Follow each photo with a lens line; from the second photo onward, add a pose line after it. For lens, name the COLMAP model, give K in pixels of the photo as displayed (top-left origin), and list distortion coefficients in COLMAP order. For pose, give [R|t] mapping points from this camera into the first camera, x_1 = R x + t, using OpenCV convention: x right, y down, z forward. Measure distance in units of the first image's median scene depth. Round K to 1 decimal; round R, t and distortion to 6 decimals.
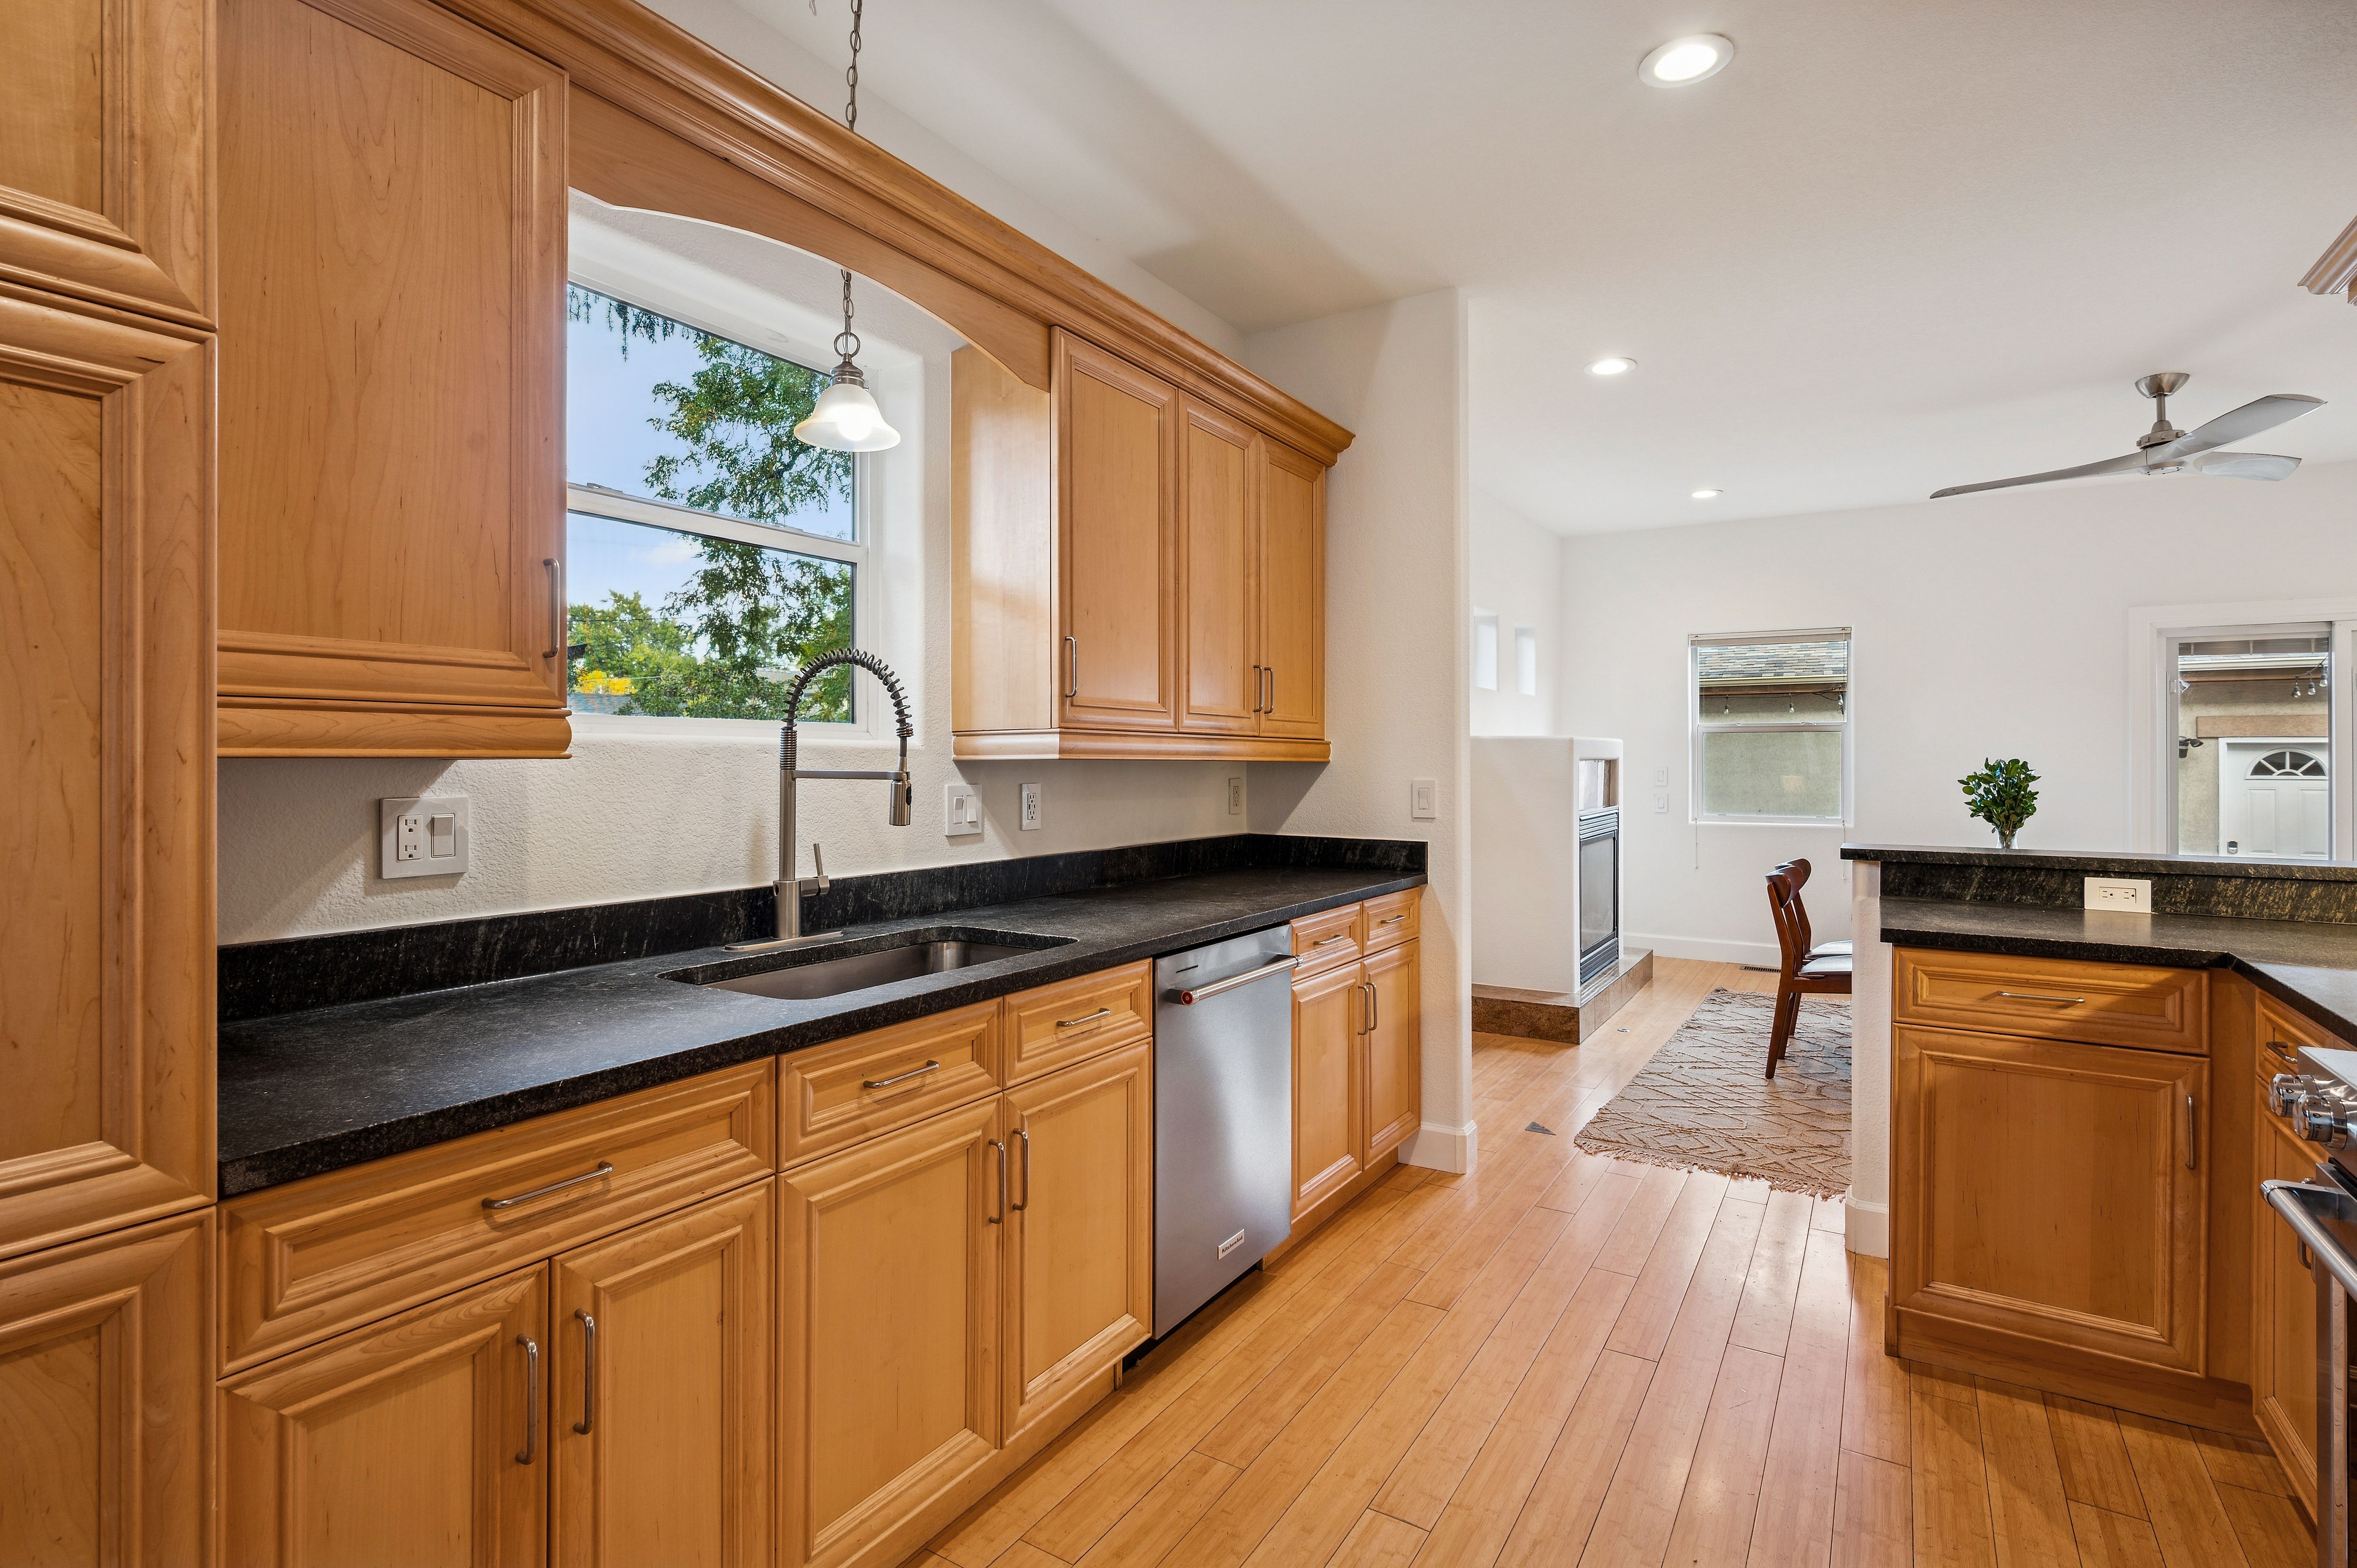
lens RADIAL K [[1133.7, 0, 1175.7], [0, 1133.7, 757.1], [0, 0, 1]] dist [-0.000218, 0.000861]
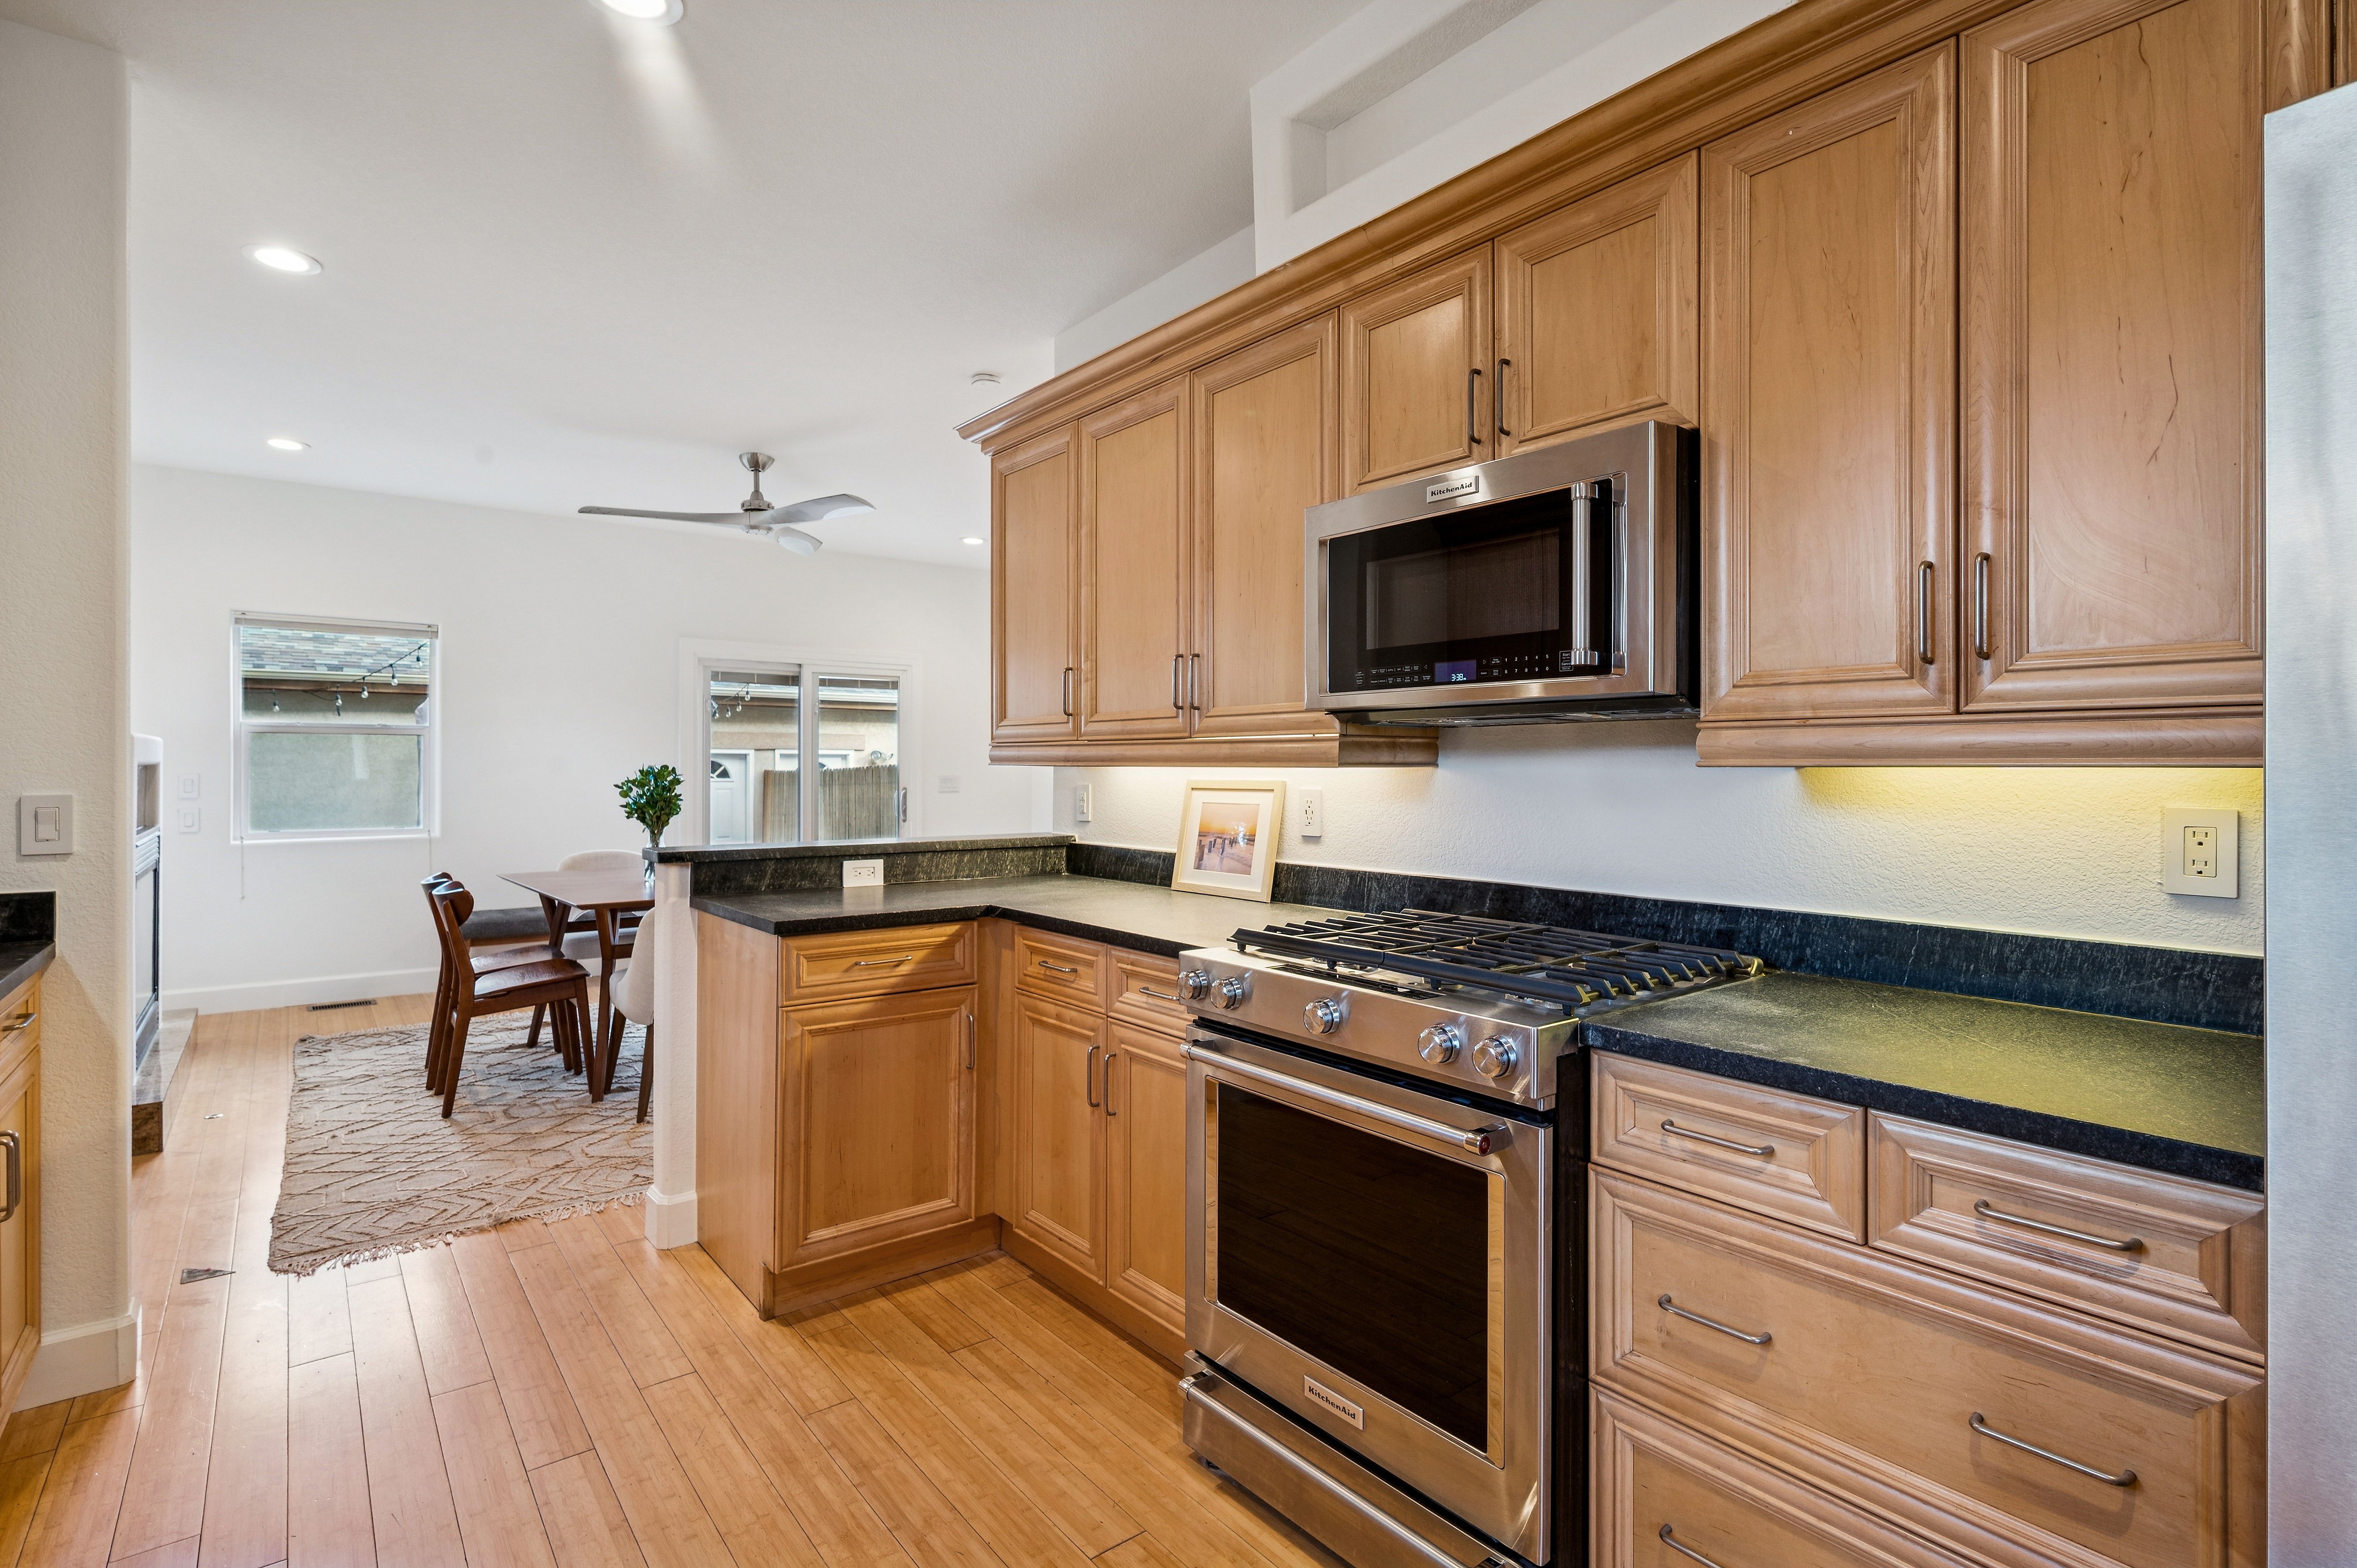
lens RADIAL K [[1132.4, 0, 1184.8], [0, 1132.4, 762.2], [0, 0, 1]] dist [0.000363, 0.000665]
pose [[0.328101, 0.005106, 0.944629, -0.229628], [-0.003895, 0.999984, -0.004053, 0.002566], [-0.944634, -0.002350, 0.328116, 0.249207]]
